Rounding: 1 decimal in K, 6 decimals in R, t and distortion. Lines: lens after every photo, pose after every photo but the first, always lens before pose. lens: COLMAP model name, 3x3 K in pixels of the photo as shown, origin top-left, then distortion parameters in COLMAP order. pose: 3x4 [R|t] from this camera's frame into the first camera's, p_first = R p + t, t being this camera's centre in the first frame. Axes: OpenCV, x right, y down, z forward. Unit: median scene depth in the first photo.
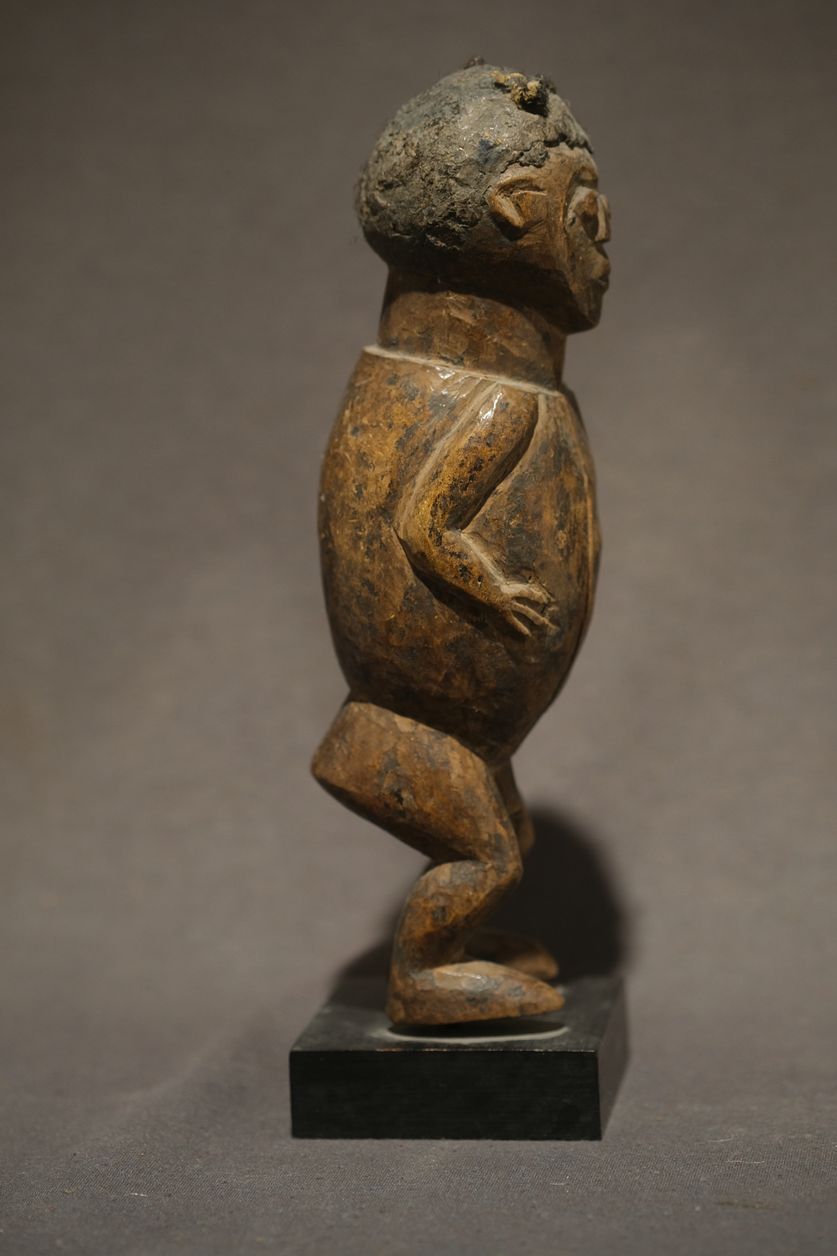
lens RADIAL K [[3725.7, 0, 417.1], [0, 3725.7, 623.8], [0, 0, 1]] dist [0.194900, 0.000000]
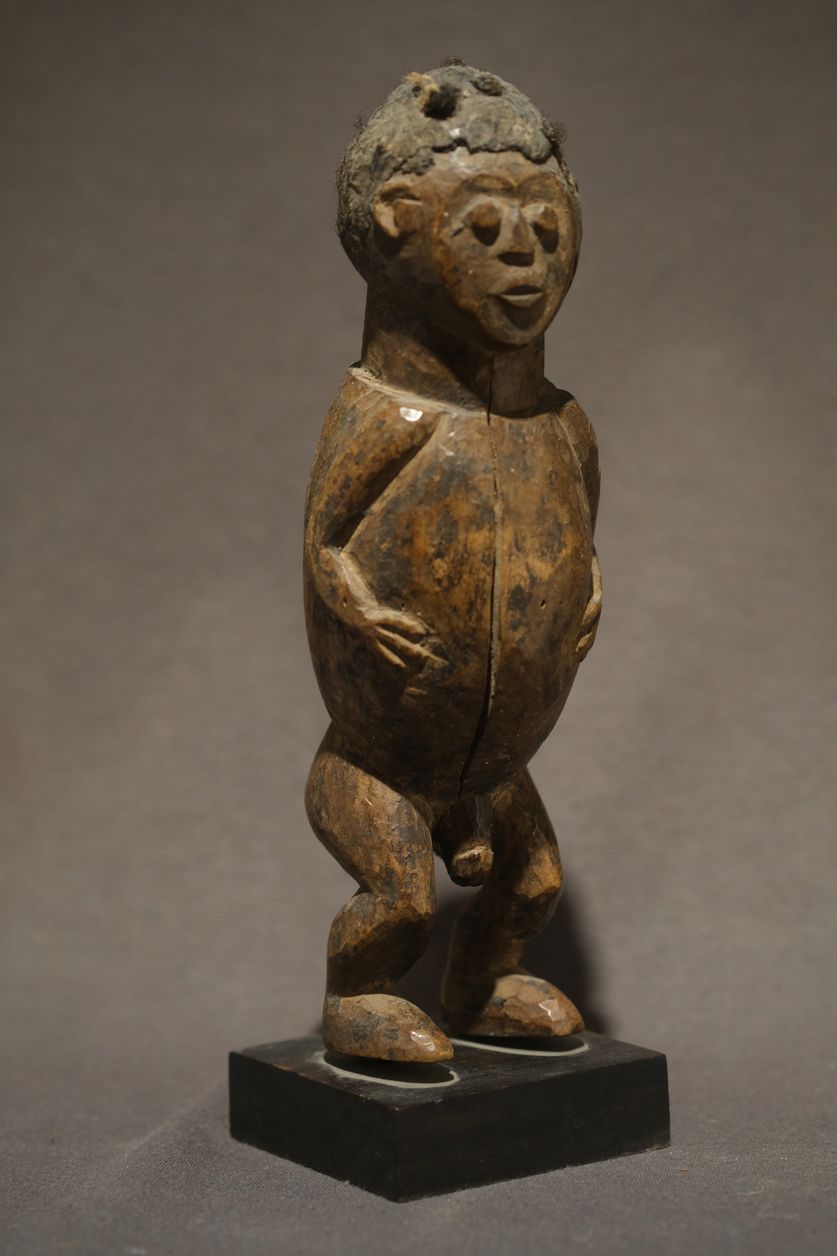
lens RADIAL K [[3725.7, 0, 419.7], [0, 3725.7, 634.0], [0, 0, 1]] dist [0.194900, 0.000000]
pose [[0.666079, 0.101785, -0.738904, 0.734451], [-0.087113, 0.994481, 0.058464, -0.060826], [0.740777, 0.025427, 0.671270, 0.361028]]
